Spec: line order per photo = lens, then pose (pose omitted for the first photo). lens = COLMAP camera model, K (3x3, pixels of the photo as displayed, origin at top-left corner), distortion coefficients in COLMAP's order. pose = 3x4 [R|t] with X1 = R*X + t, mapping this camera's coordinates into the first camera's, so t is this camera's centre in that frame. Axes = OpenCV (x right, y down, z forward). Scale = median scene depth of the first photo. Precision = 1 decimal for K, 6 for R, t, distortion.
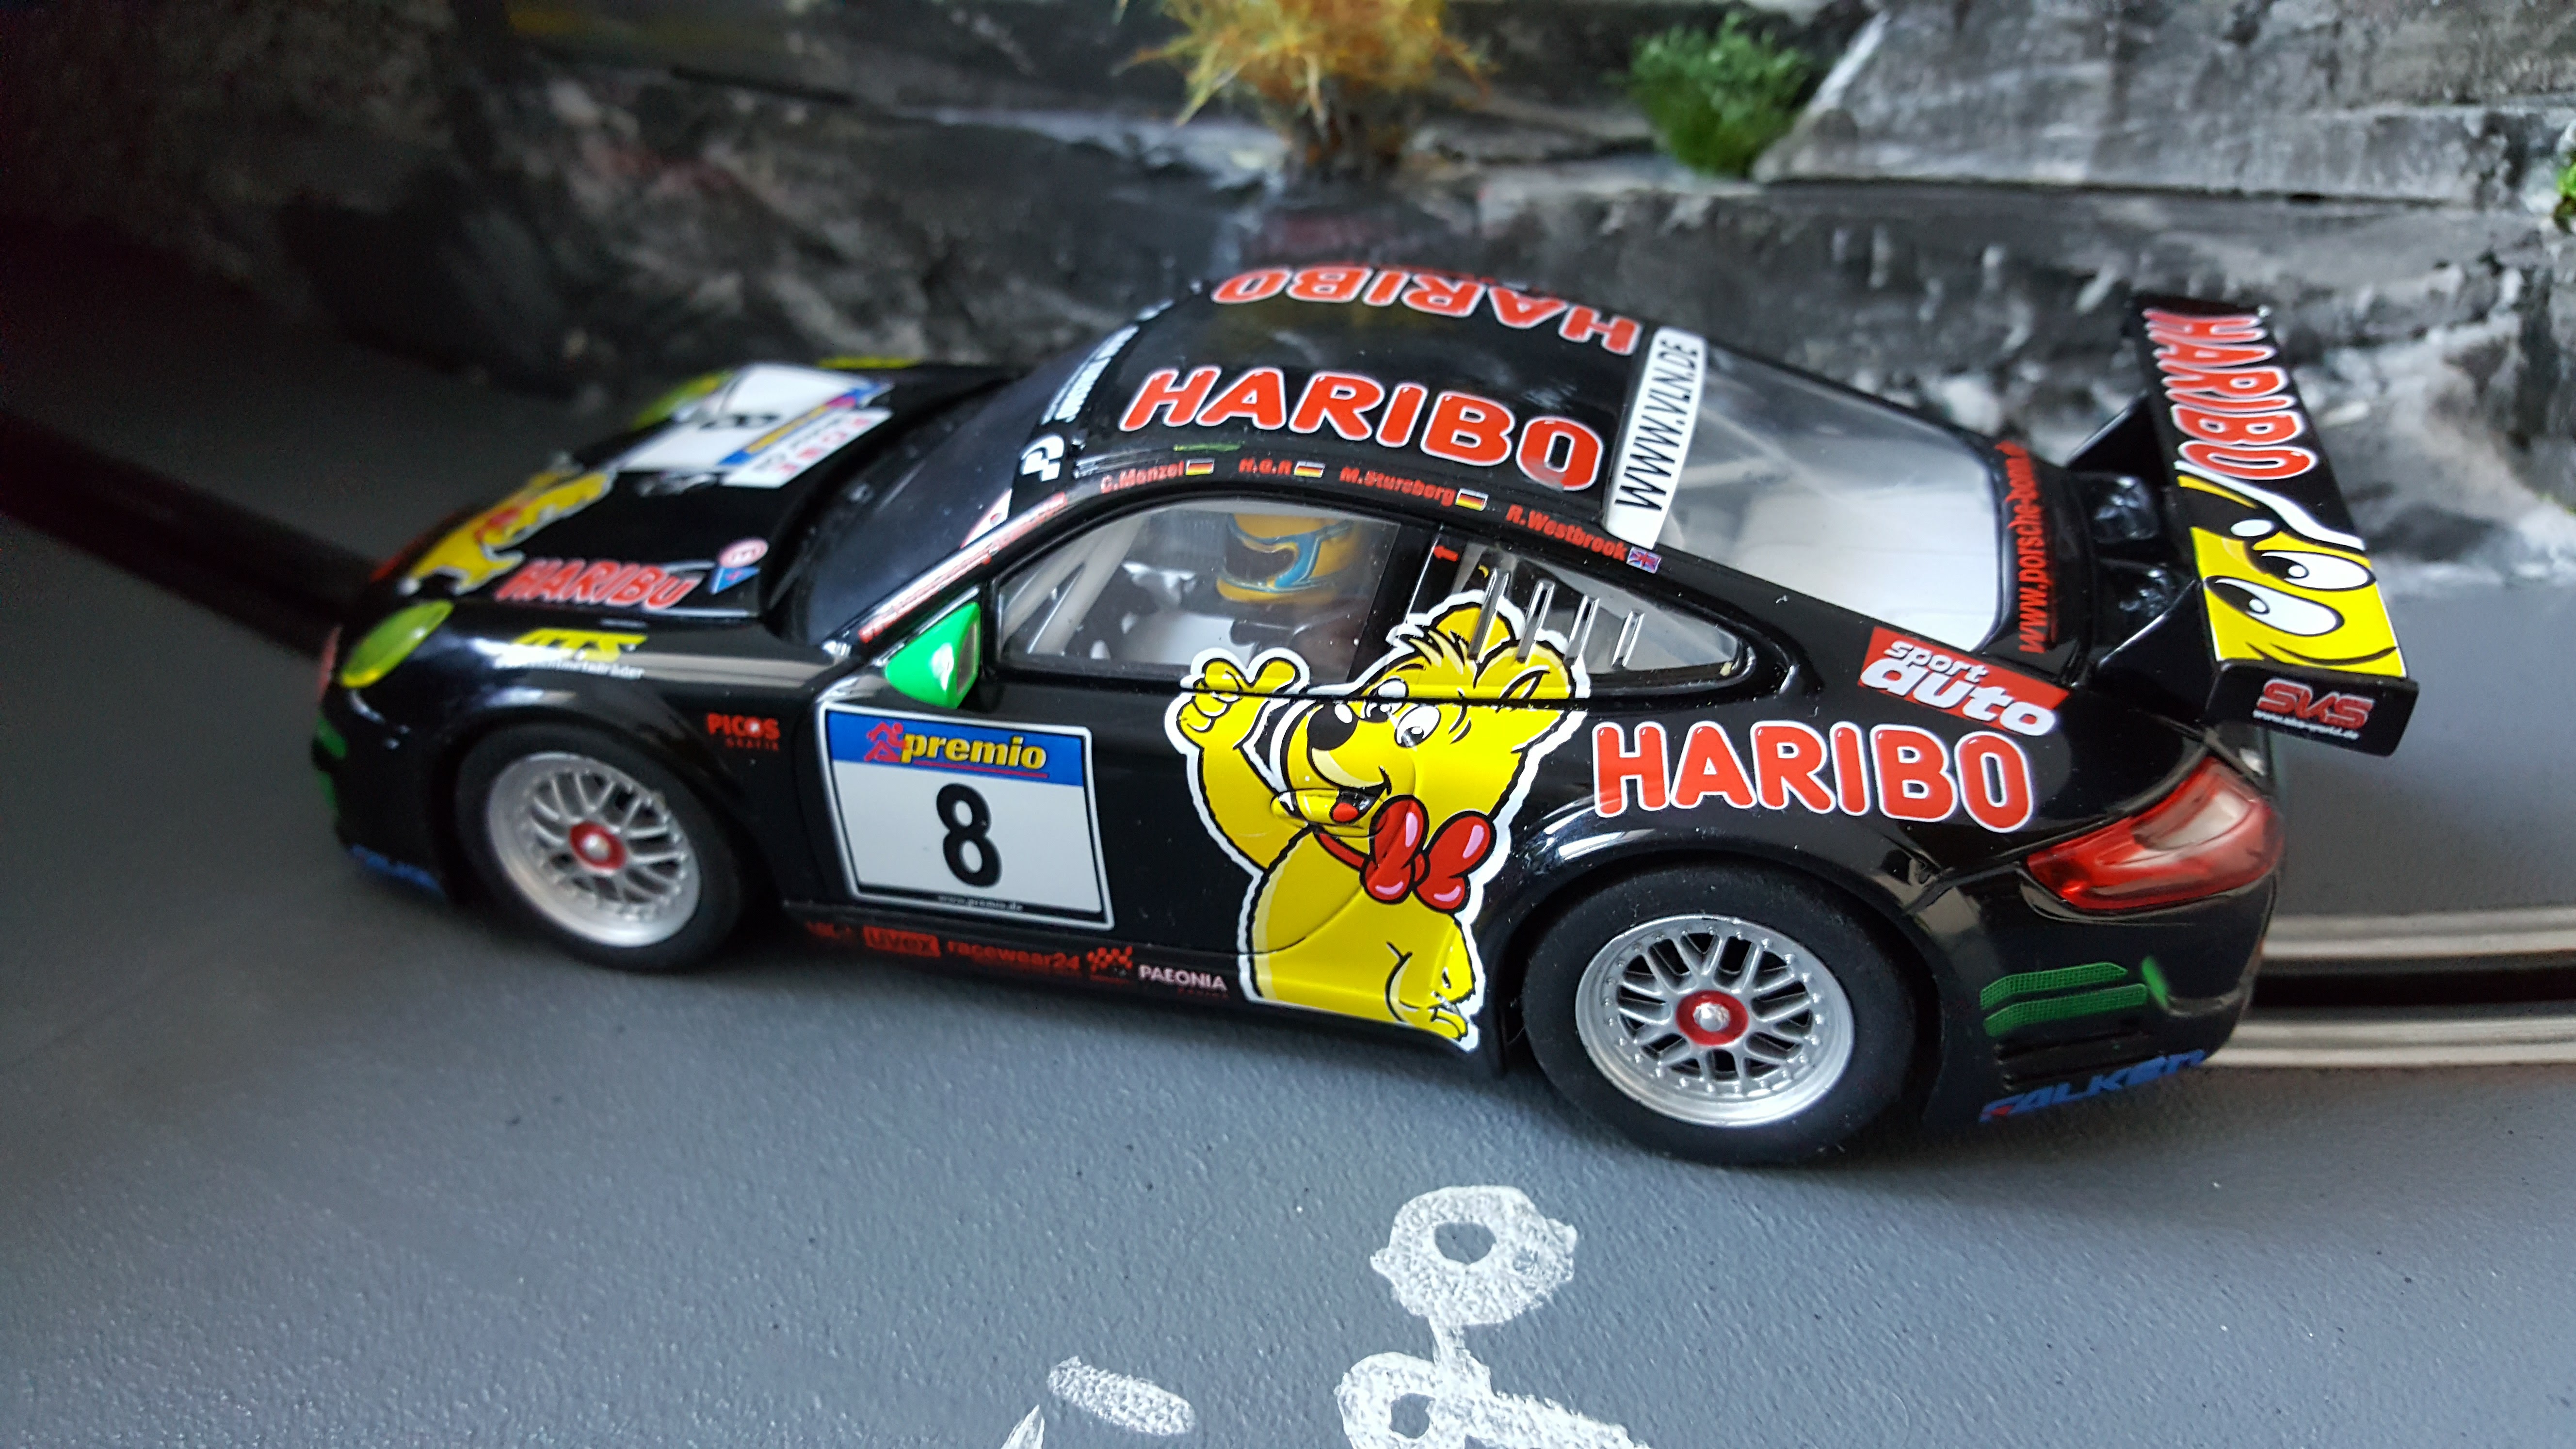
lens RADIAL K [[2029.7, 0, 1261.3], [0, 2029.7, 716.5], [0, 0, 1]] dist [0.178605, -0.275456]
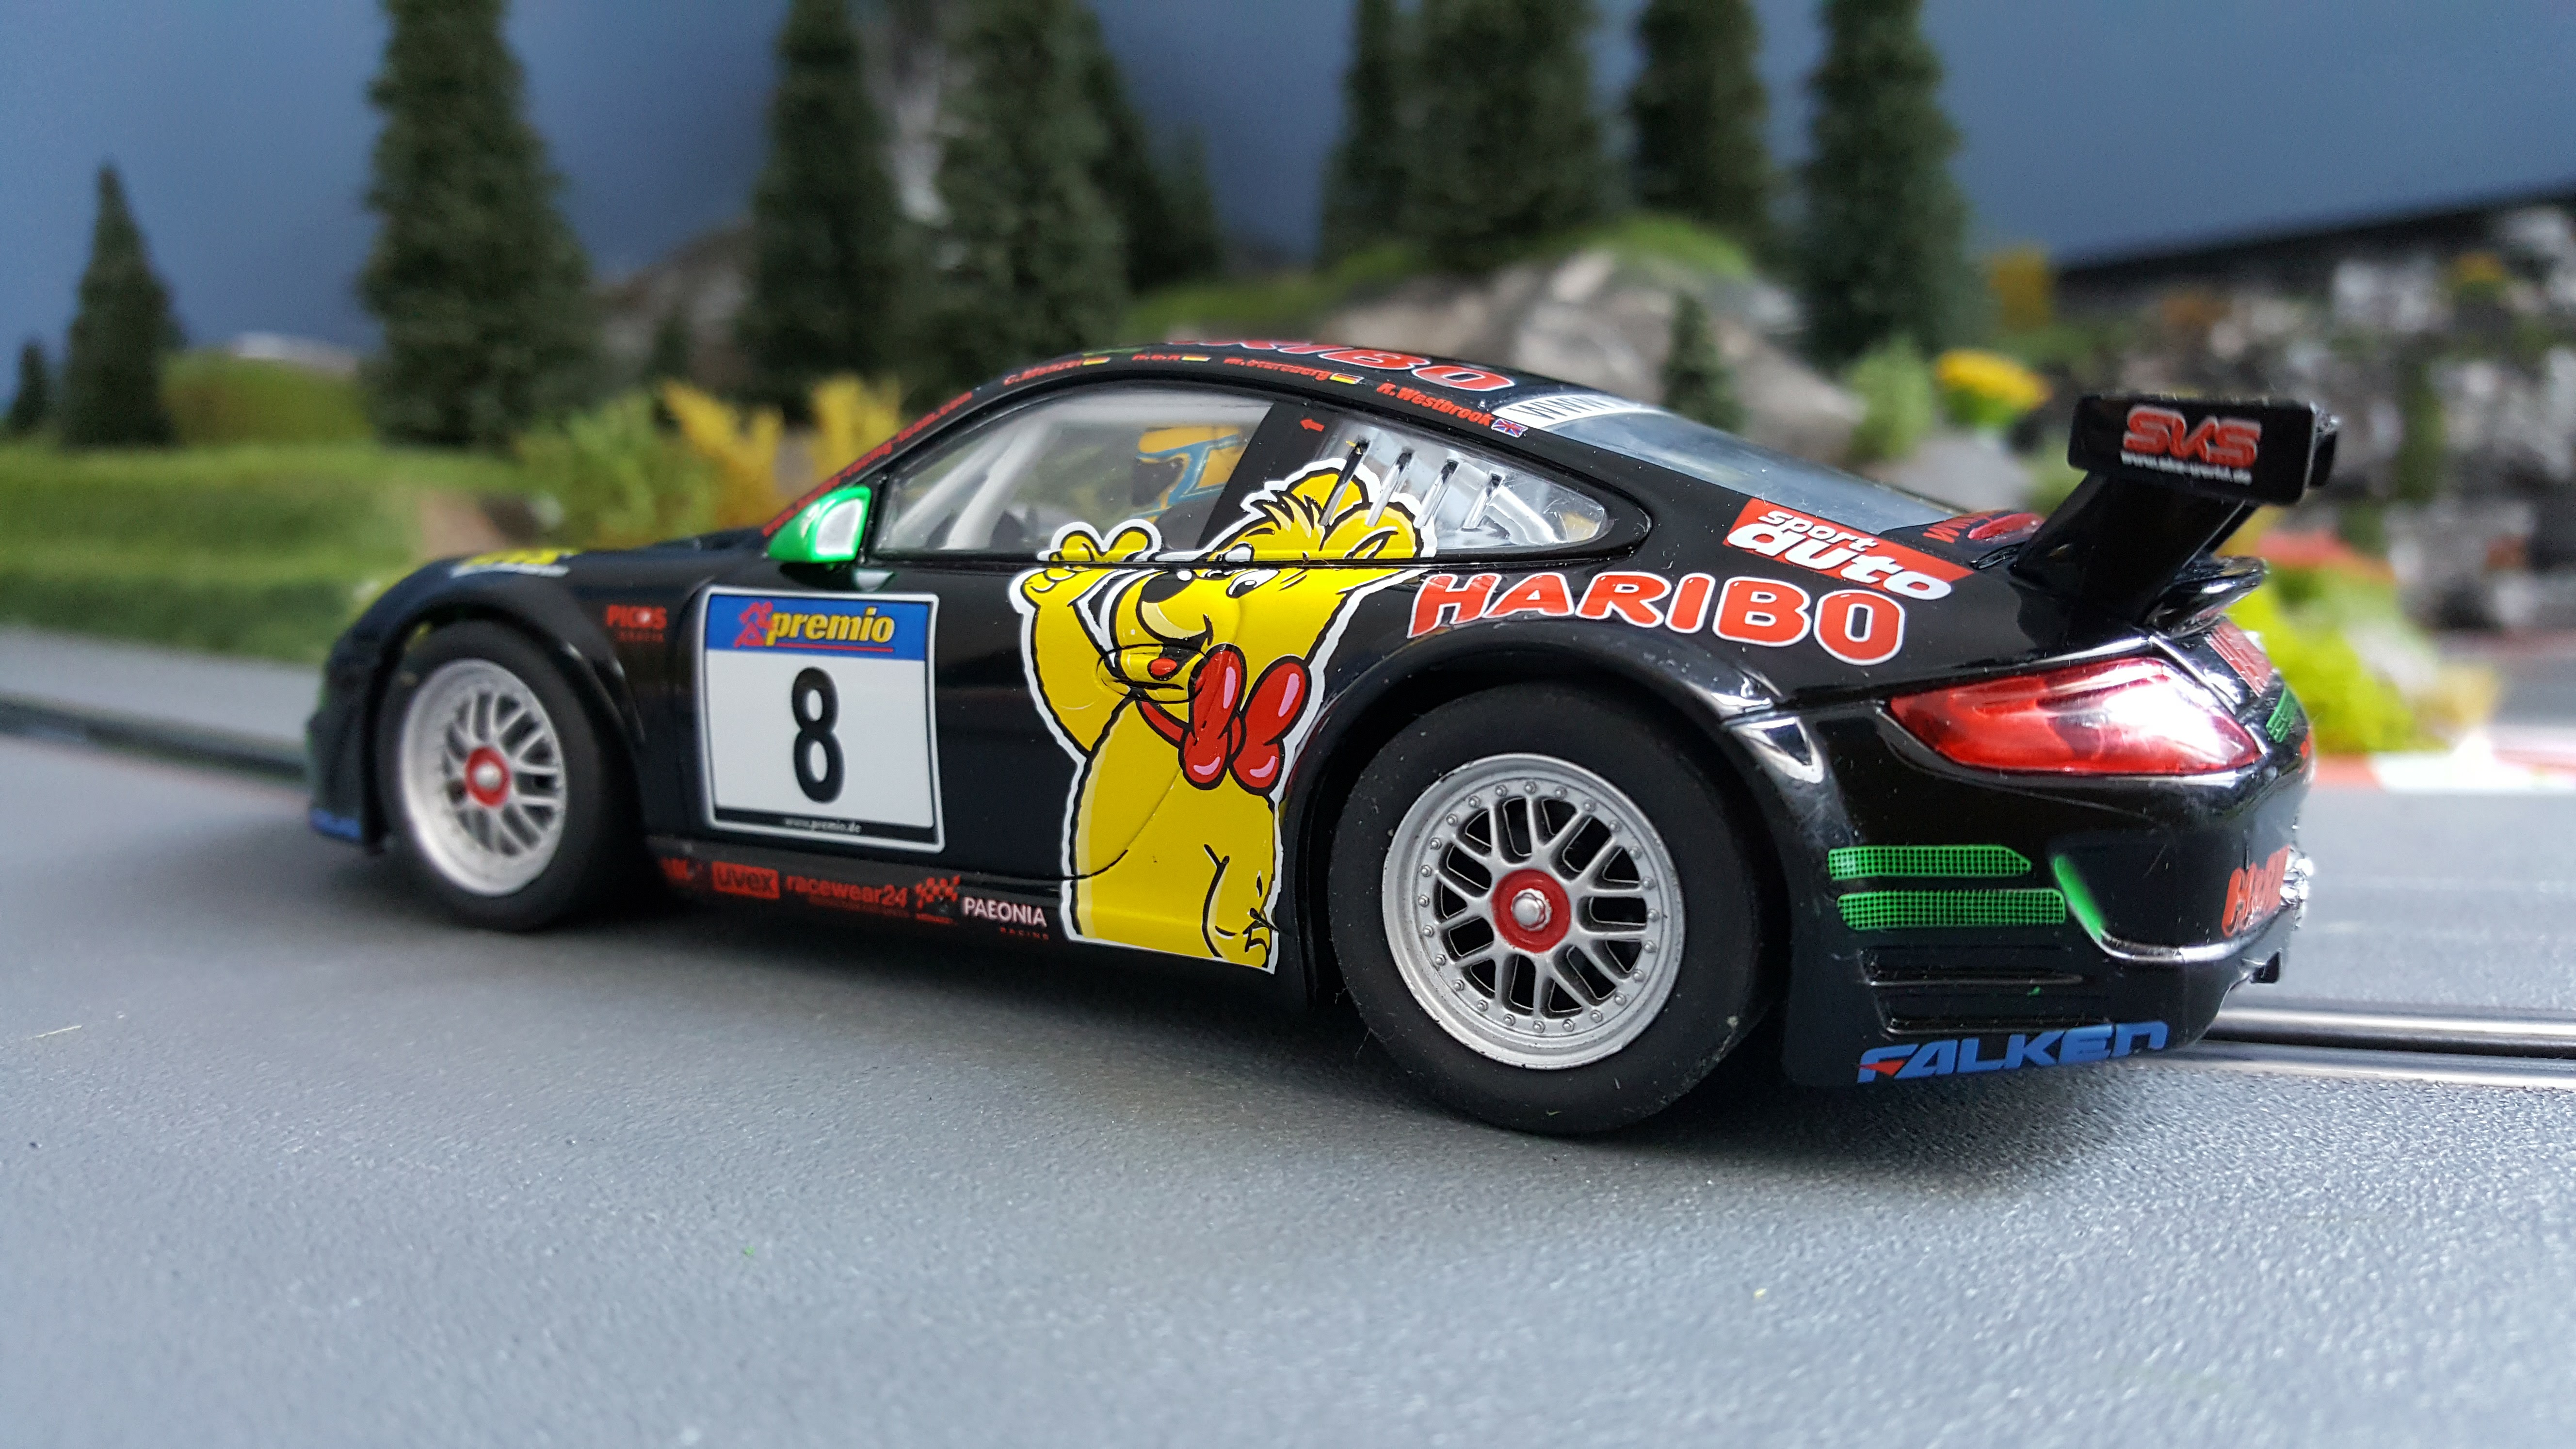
lens RADIAL K [[1975.5, 0, 1293.4], [0, 1975.5, 690.2], [0, 0, 1]] dist [0.178005, -0.171147]
pose [[0.971825, 0.076812, -0.222838, 0.295044], [-0.163562, 0.900504, -0.402914, 0.403369], [0.169717, 0.428010, 0.887696, 0.221800]]
